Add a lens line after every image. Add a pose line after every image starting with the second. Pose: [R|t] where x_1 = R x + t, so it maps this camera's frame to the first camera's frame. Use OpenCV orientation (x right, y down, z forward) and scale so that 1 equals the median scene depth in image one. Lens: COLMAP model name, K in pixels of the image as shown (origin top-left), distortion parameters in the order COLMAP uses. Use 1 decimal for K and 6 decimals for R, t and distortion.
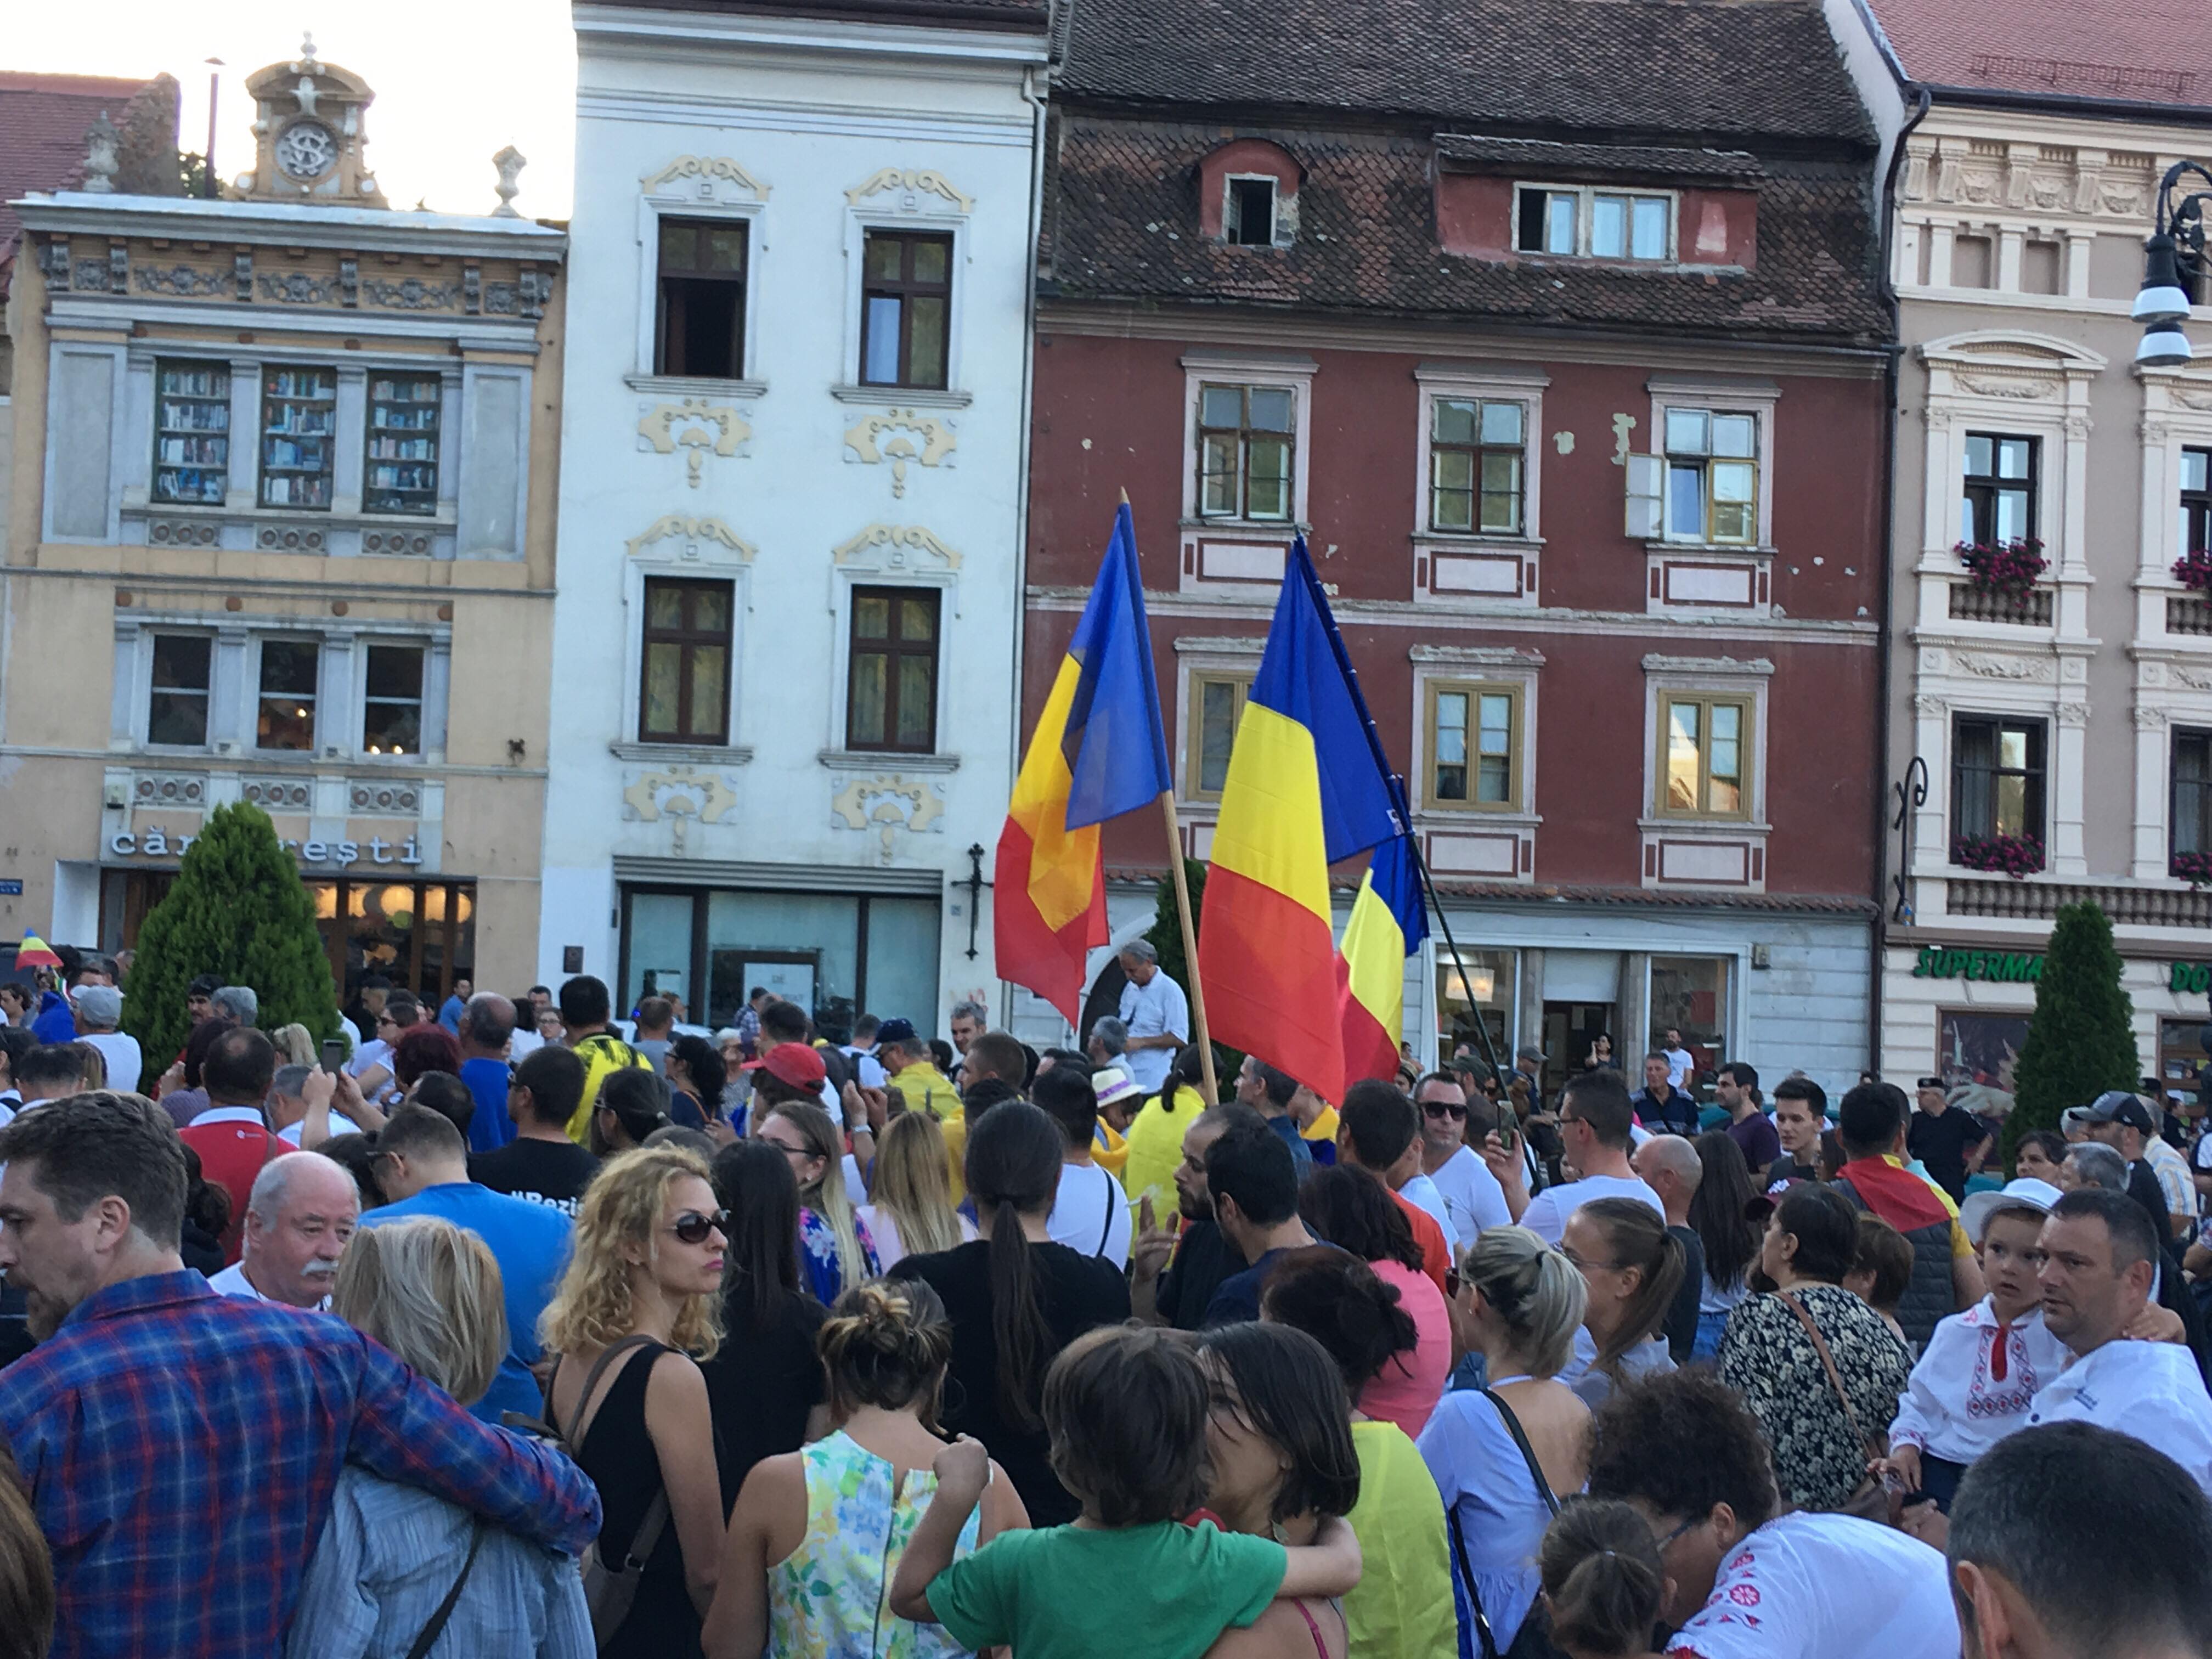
lens RADIAL K [[3181.4, 0, 1106.0], [0, 3181.4, 829.5], [0, 0, 1]] dist [0.086118, 0.080621]
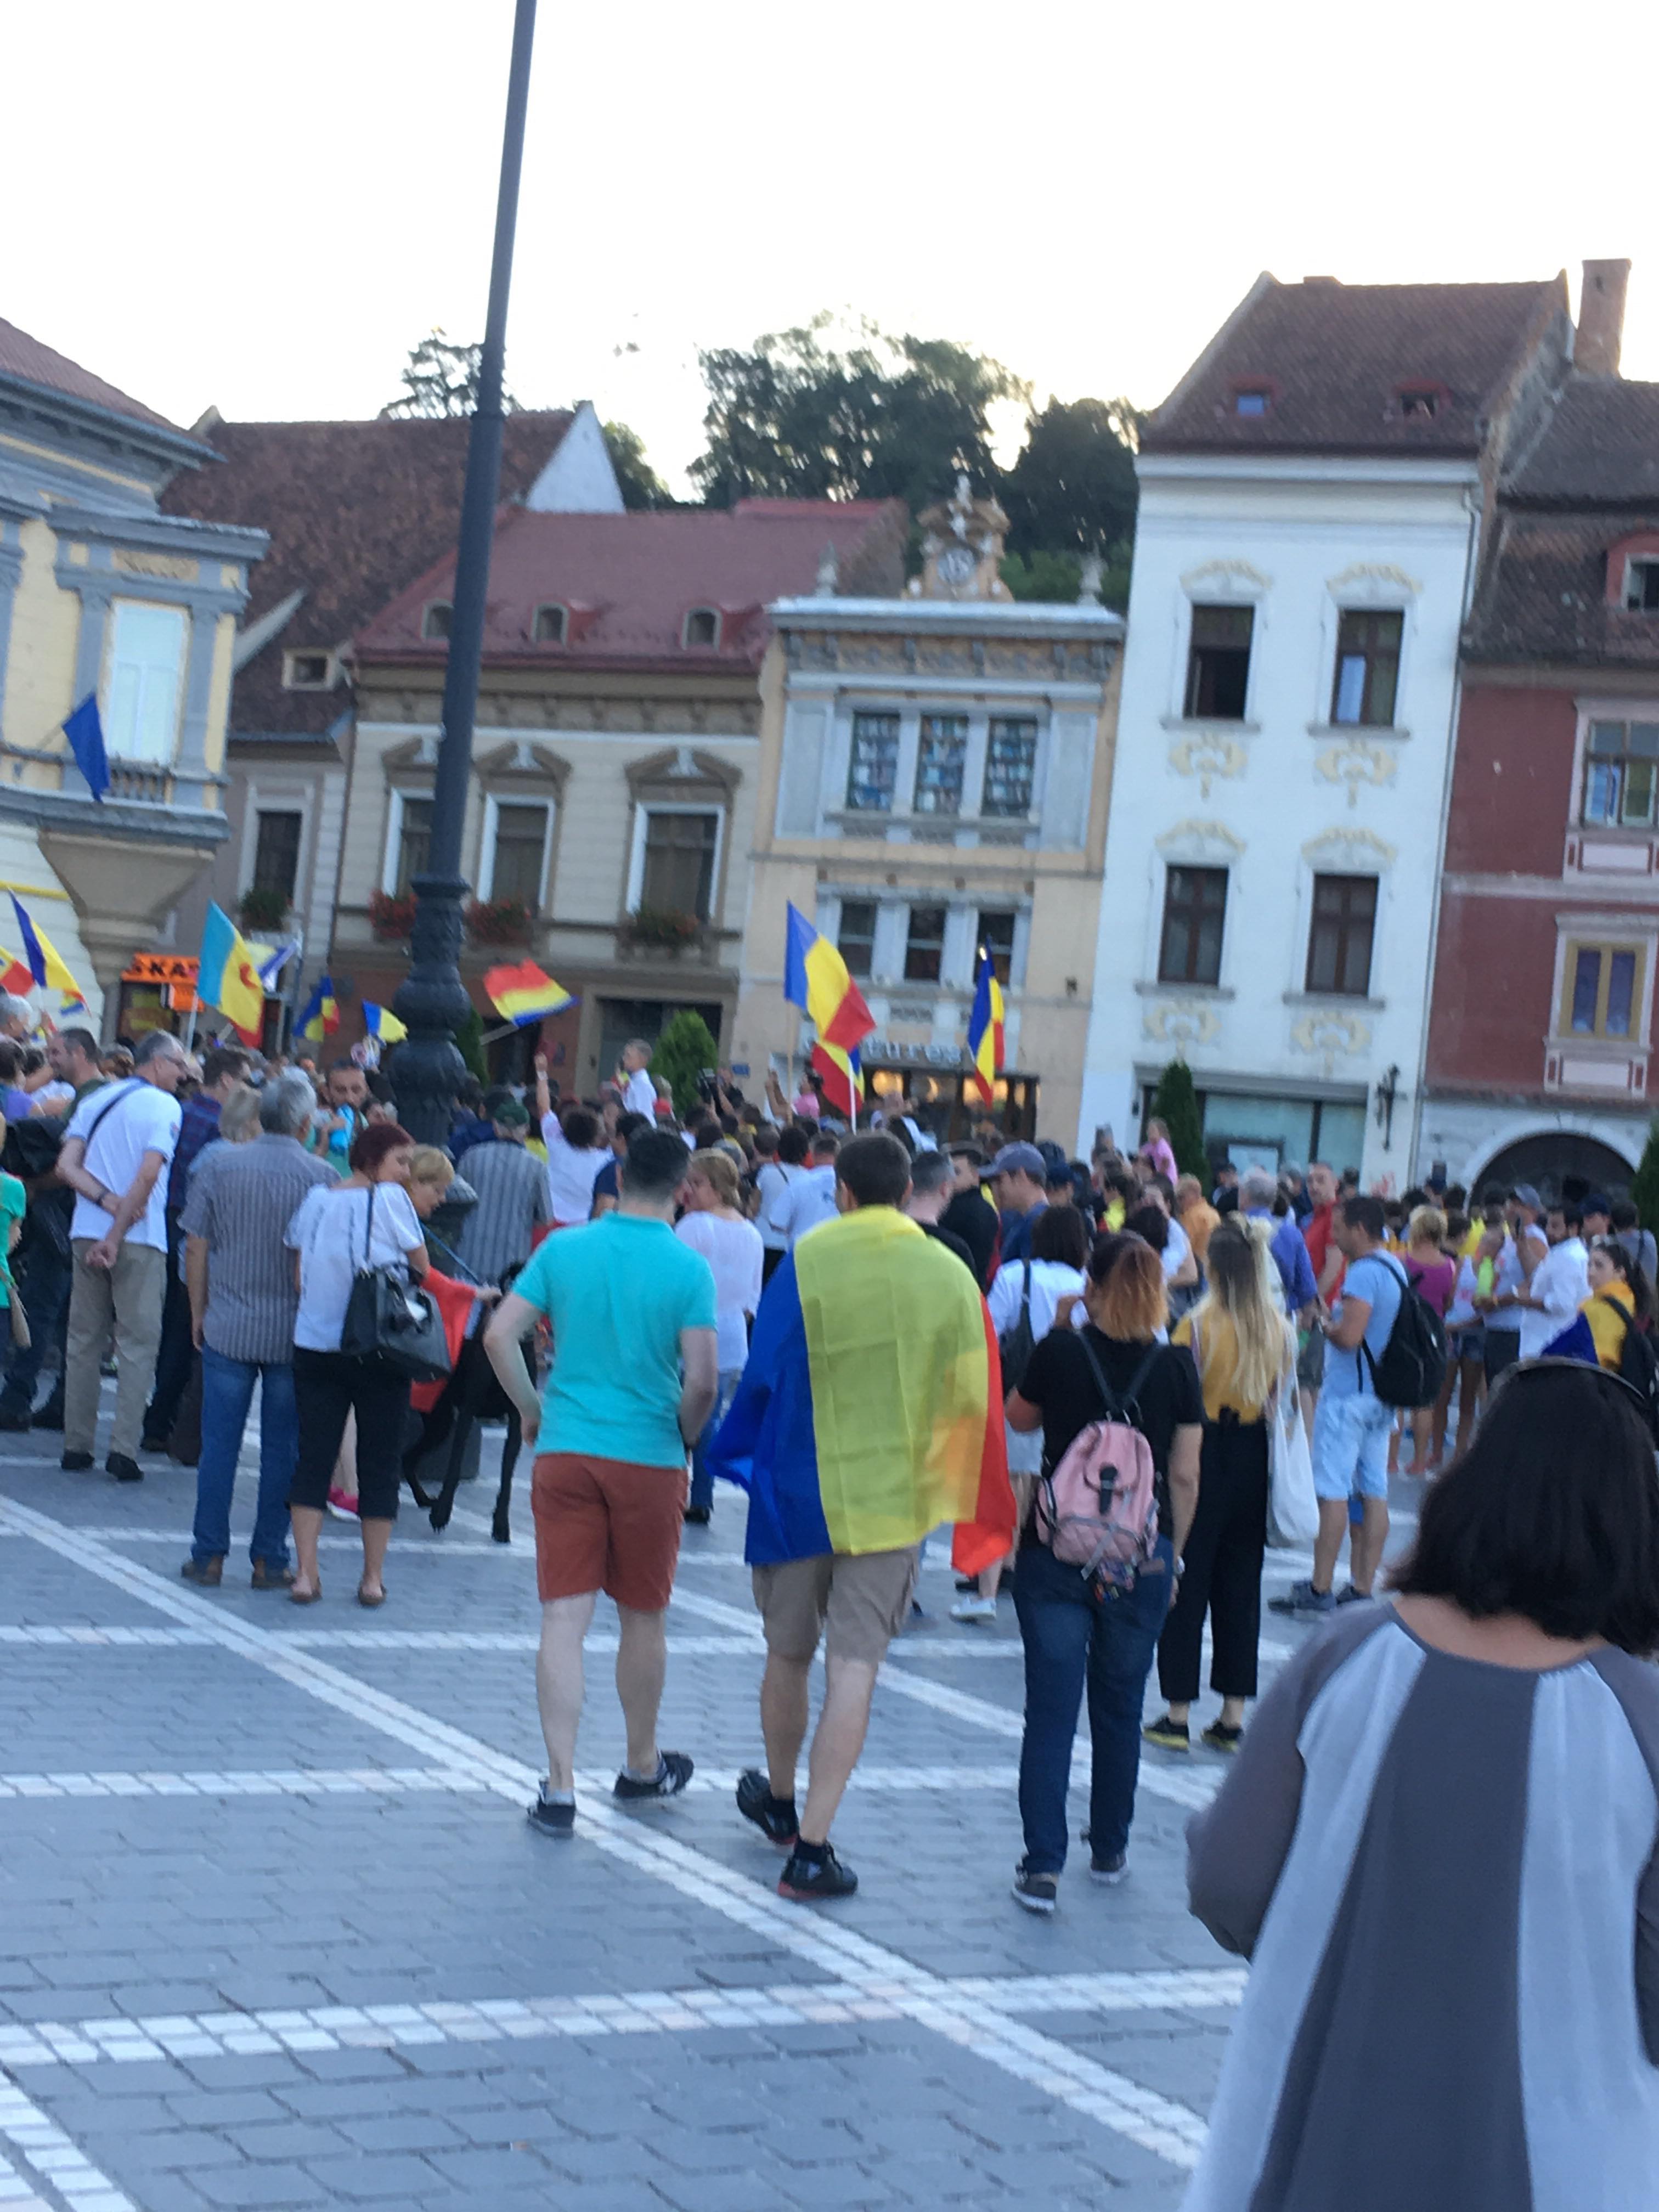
lens RADIAL K [[3234.7, 0, 704.9], [0, 3234.7, 1059.8], [0, 0, 1]] dist [0.061696, 0.083168]
pose [[0.913322, 0.037262, -0.405529, 0.243560], [-0.037515, 0.999269, 0.007329, 0.003094], [0.405506, 0.008520, 0.914053, -0.364875]]
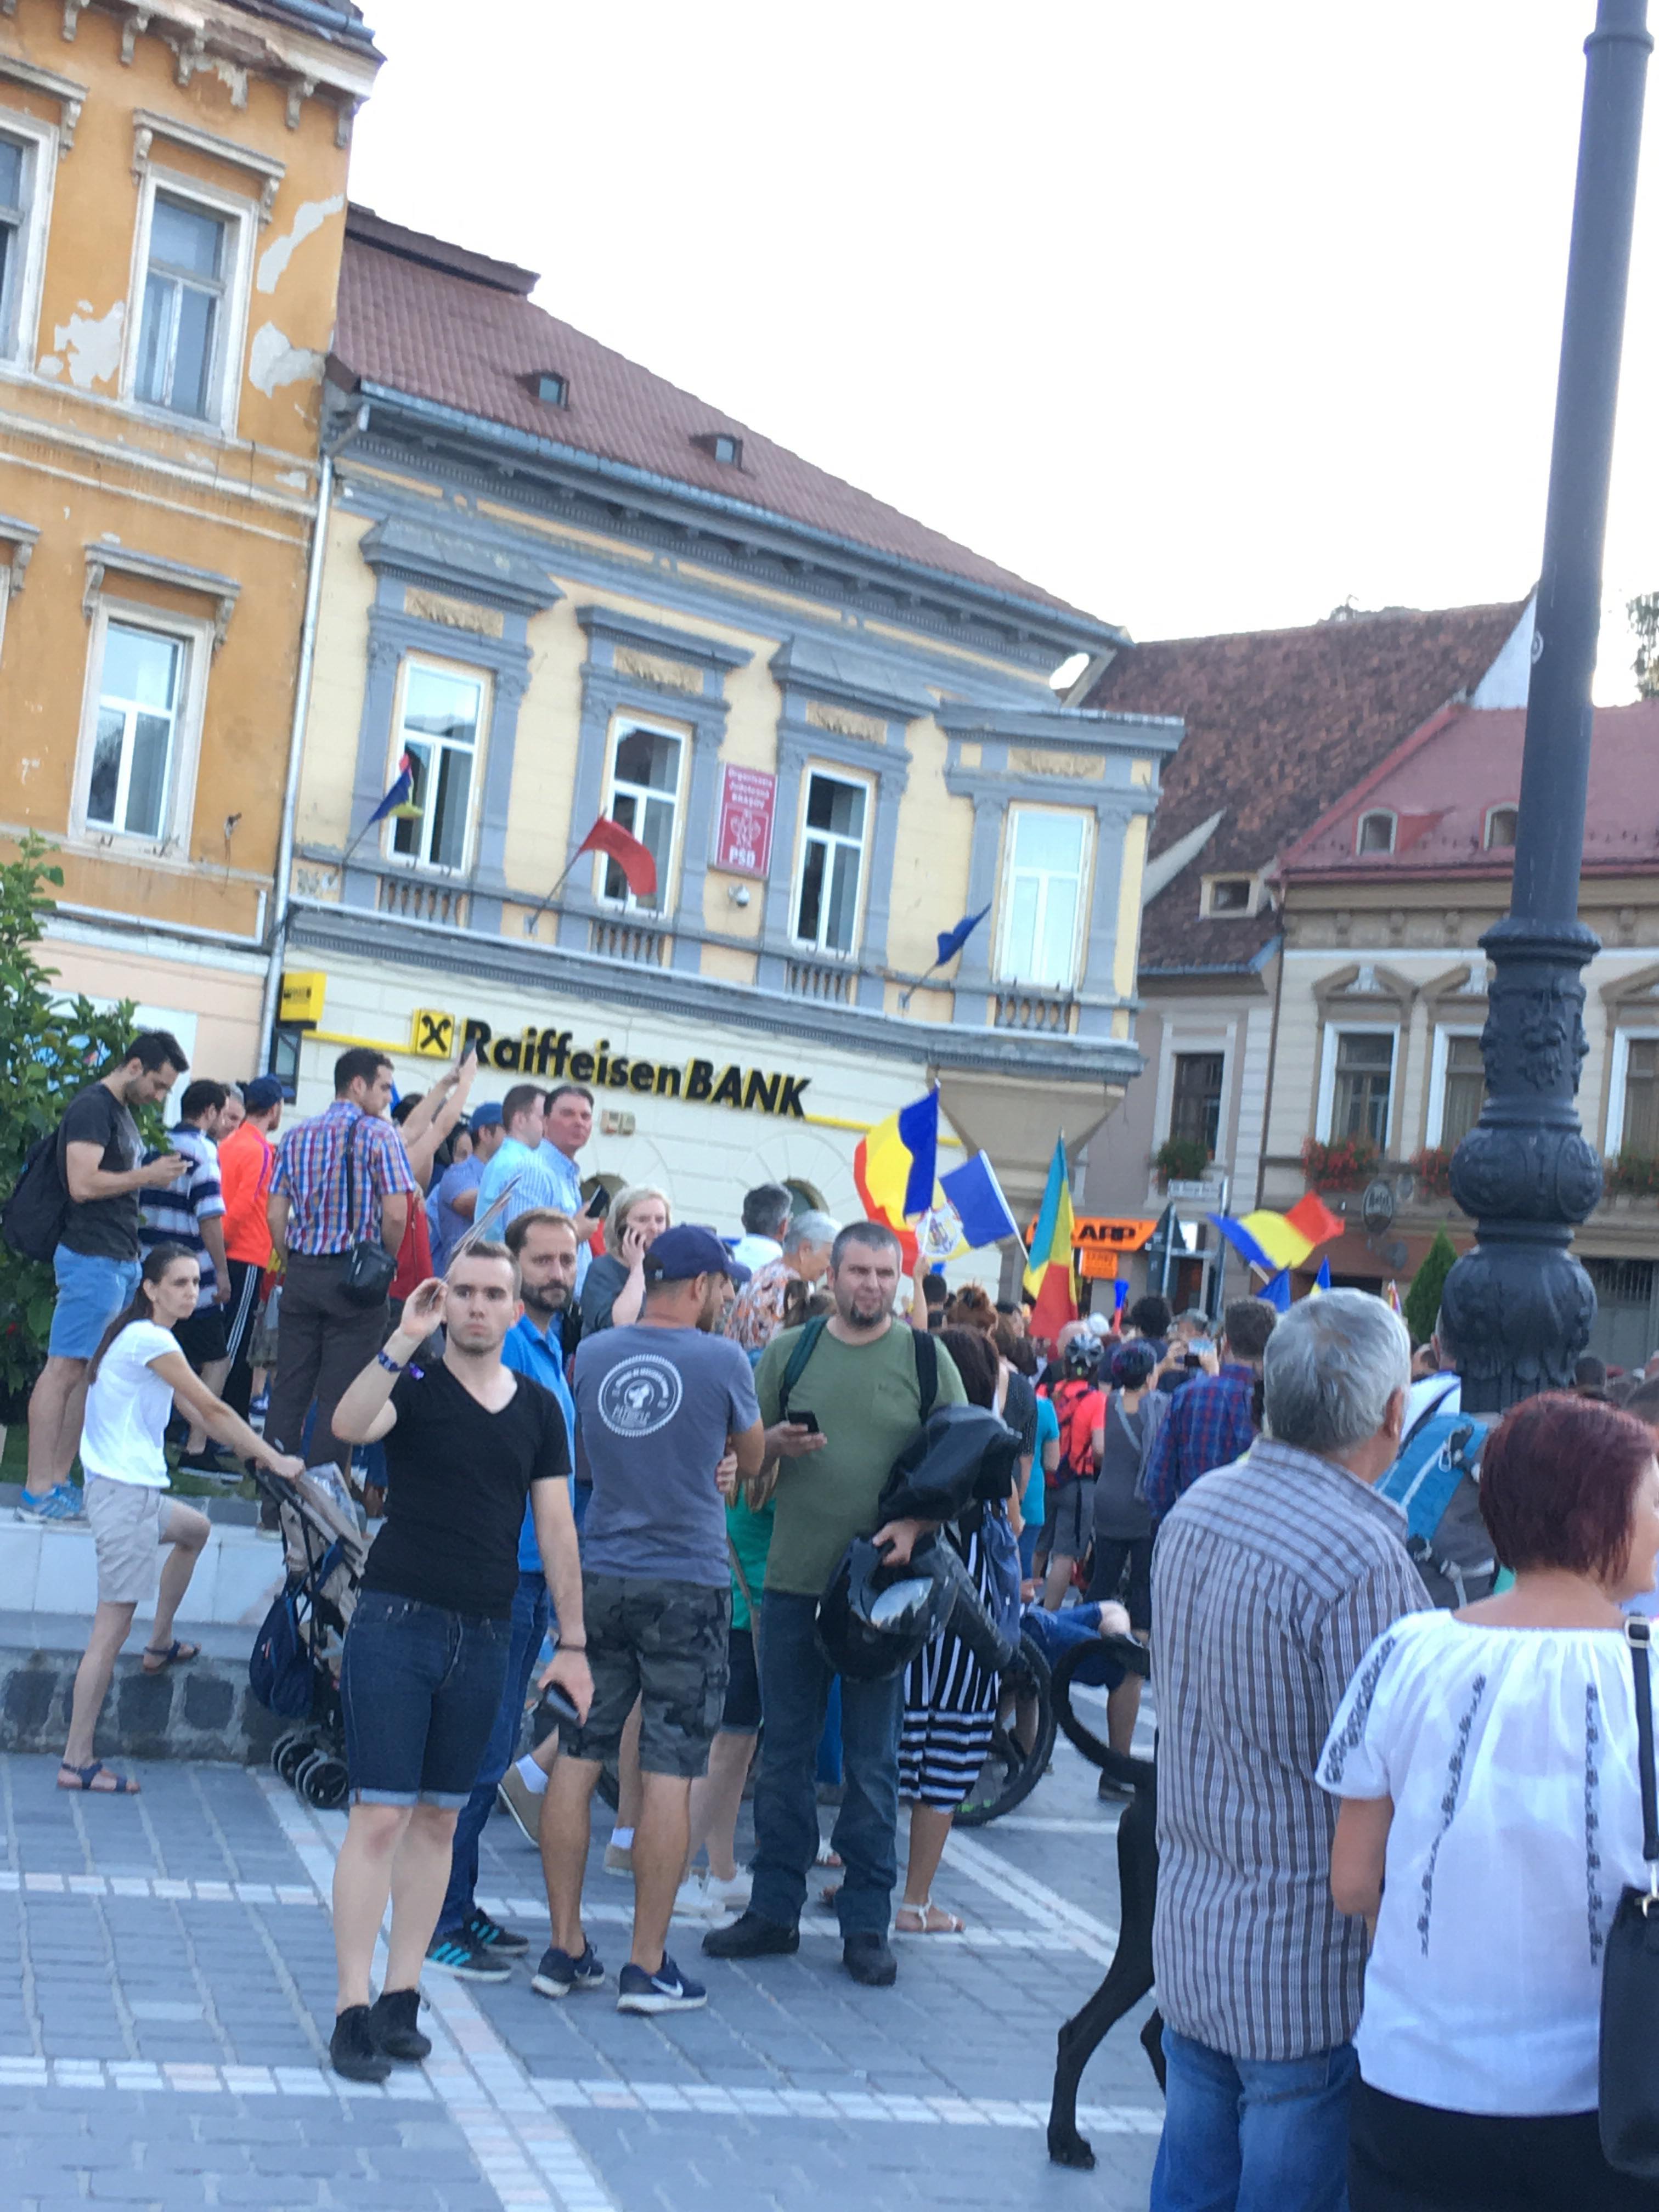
lens RADIAL K [[3285.7, 0, 826.6], [0, 3285.7, 1053.3], [0, 0, 1]] dist [0.082661, 0.009153]
pose [[0.789247, -0.018313, -0.613803, 0.159794], [-0.031473, 0.997035, -0.070217, 0.007789], [0.613269, 0.074737, 0.786330, -0.230978]]
